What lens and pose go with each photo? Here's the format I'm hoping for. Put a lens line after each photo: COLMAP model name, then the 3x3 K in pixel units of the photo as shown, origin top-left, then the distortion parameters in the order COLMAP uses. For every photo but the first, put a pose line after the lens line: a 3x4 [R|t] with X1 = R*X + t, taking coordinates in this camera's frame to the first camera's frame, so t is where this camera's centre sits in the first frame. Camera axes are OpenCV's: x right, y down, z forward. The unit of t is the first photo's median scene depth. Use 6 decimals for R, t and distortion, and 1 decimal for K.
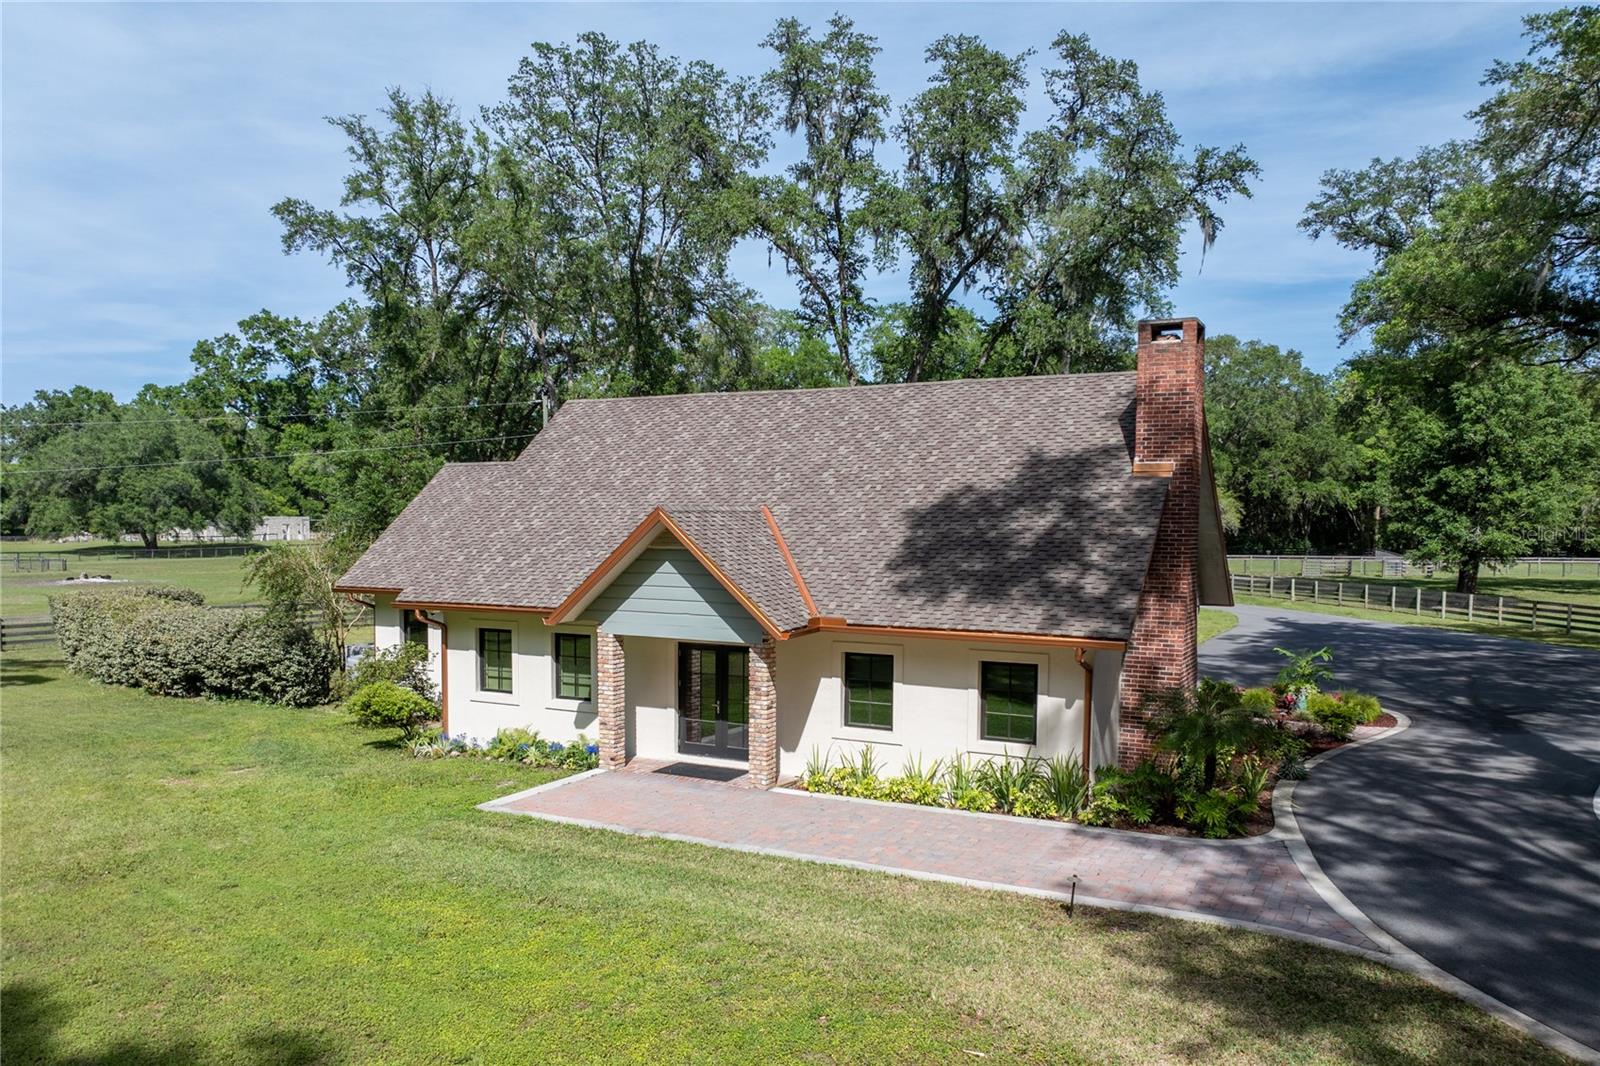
lens RADIAL K [[1118.1, 0, 800.0], [0, 1118.1, 533.0], [0, 0, 1]] dist [-0.003881, -0.000951]
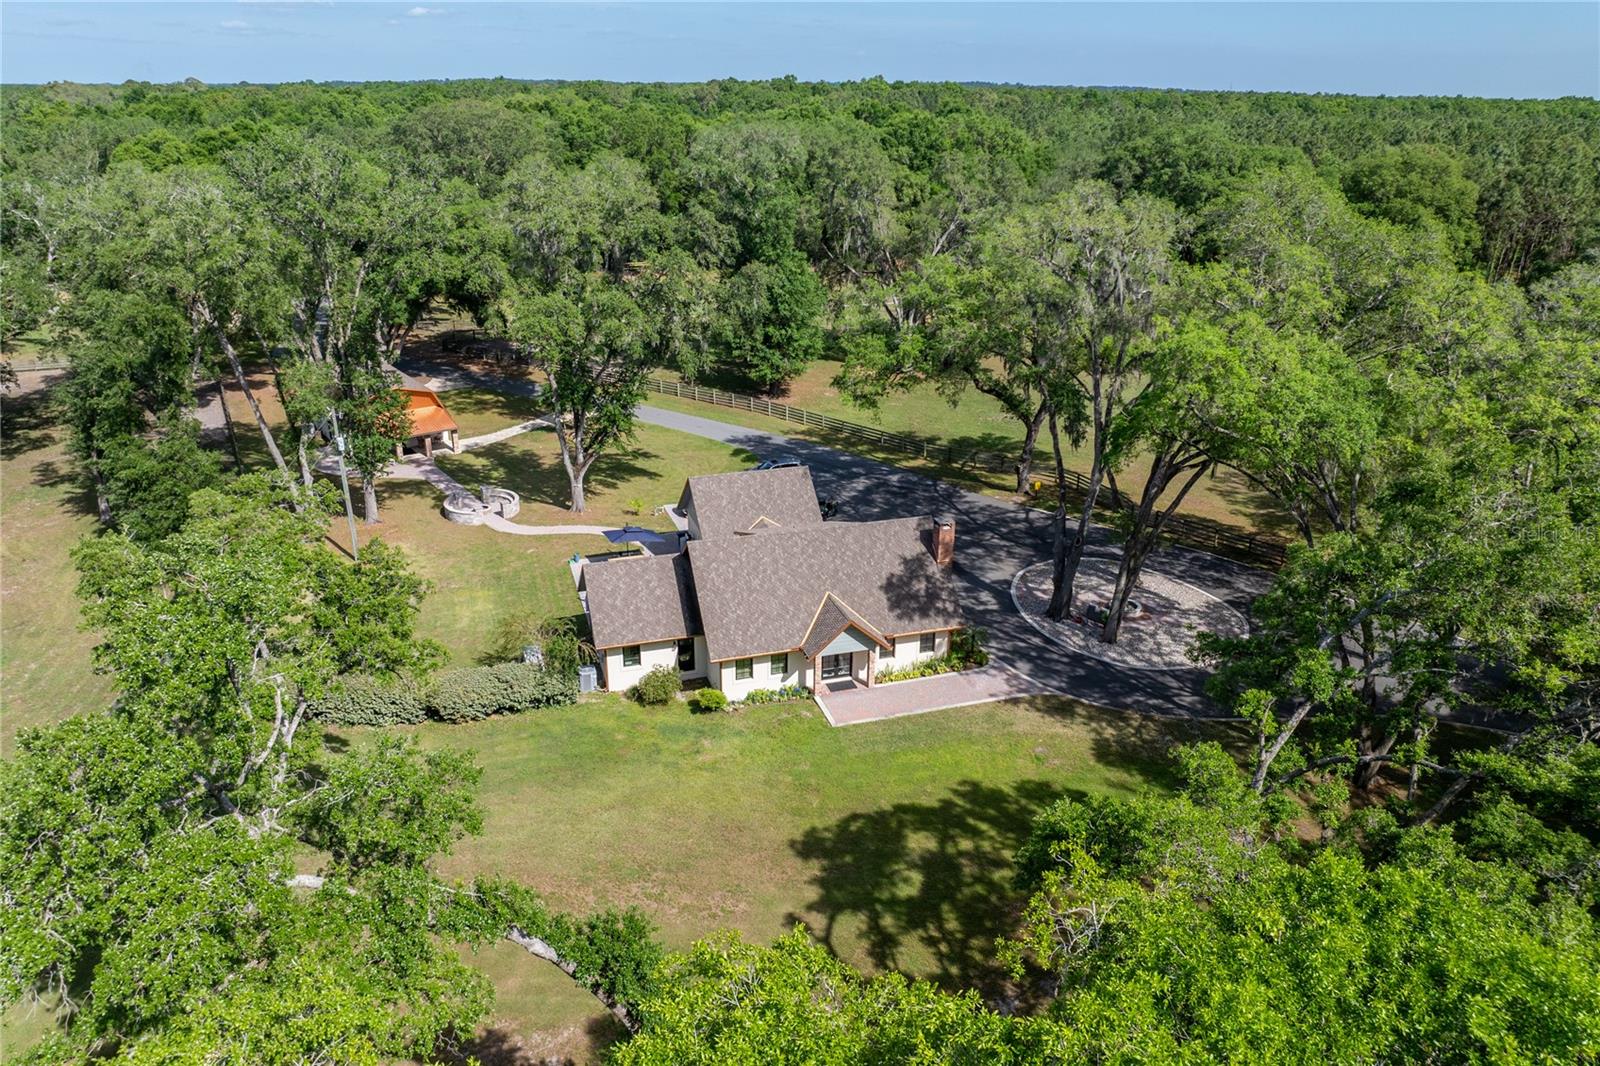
lens RADIAL K [[1118.1, 0, 800.0], [0, 1118.1, 533.0], [0, 0, 1]] dist [-0.003881, -0.000951]
pose [[0.674513, -0.267837, 0.687965, -2.297598], [-0.025838, 0.922734, 0.384571, -1.435209], [-0.737811, -0.277174, 0.615475, -0.734485]]
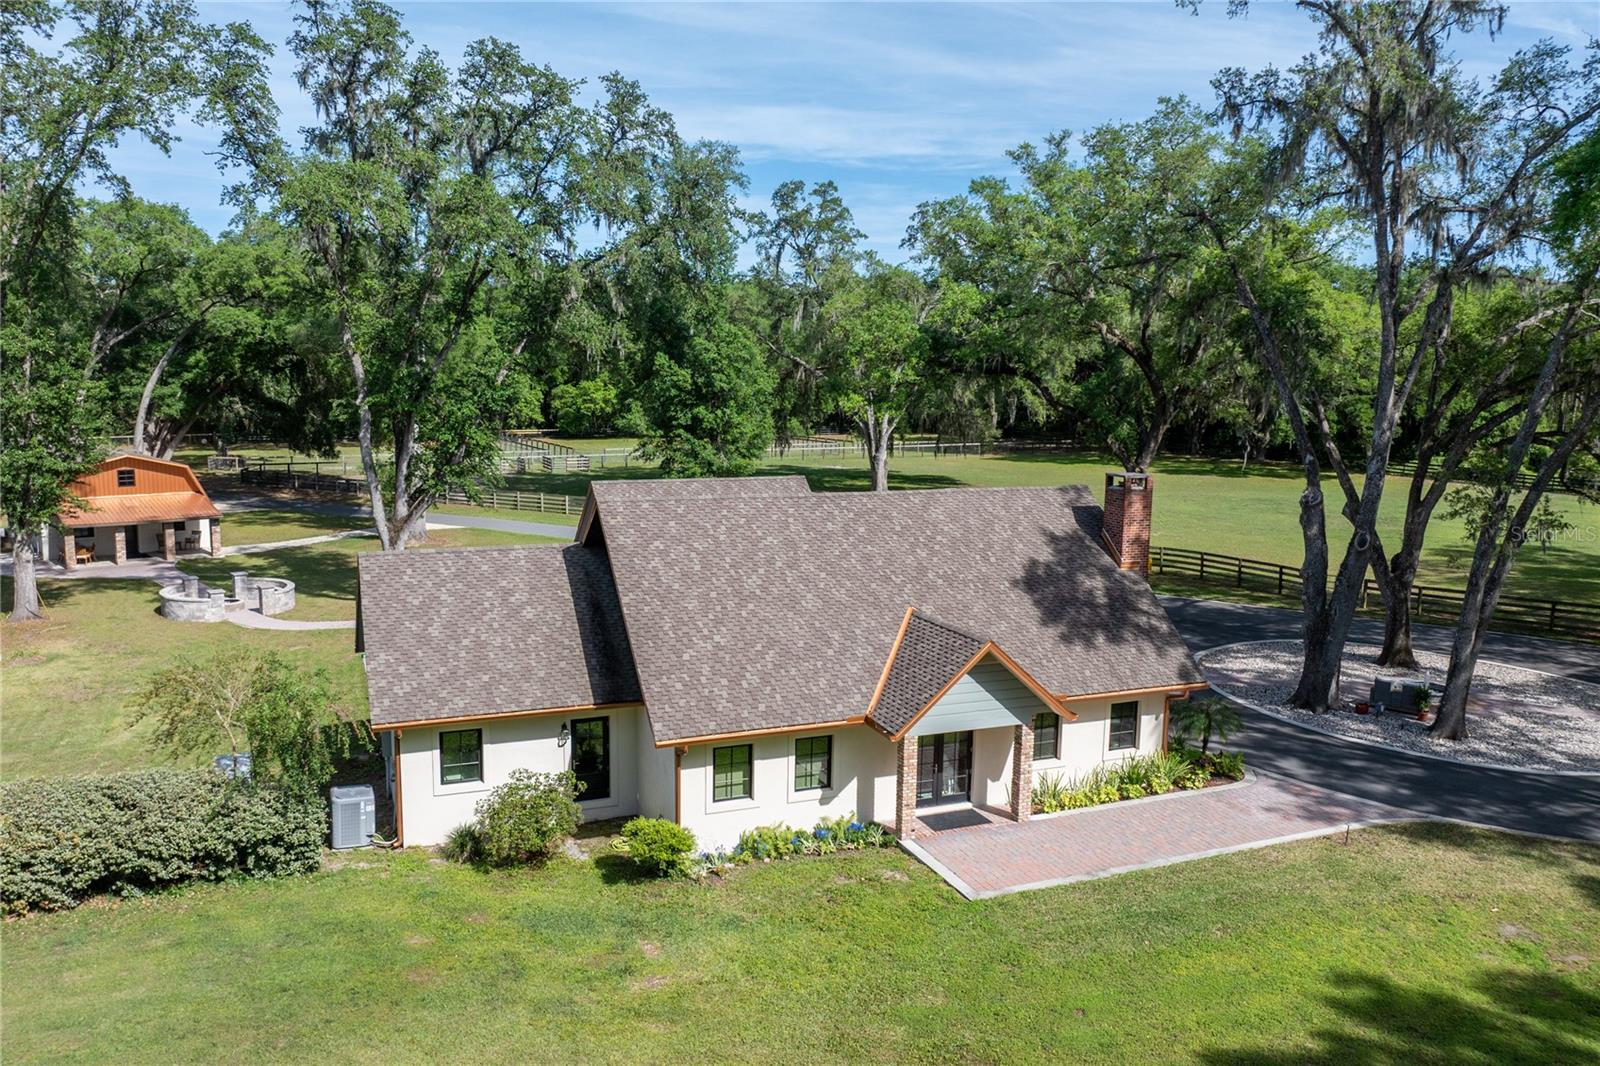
lens RADIAL K [[1172.1, 0, 742.0], [0, 1172.1, 505.4], [0, 0, 1]] dist [0.000230, -0.088760]
pose [[0.638405, -0.080797, 0.765448, -1.350952], [-0.012932, 0.993209, 0.115624, -0.329856], [-0.769592, -0.083714, 0.633025, 0.369451]]
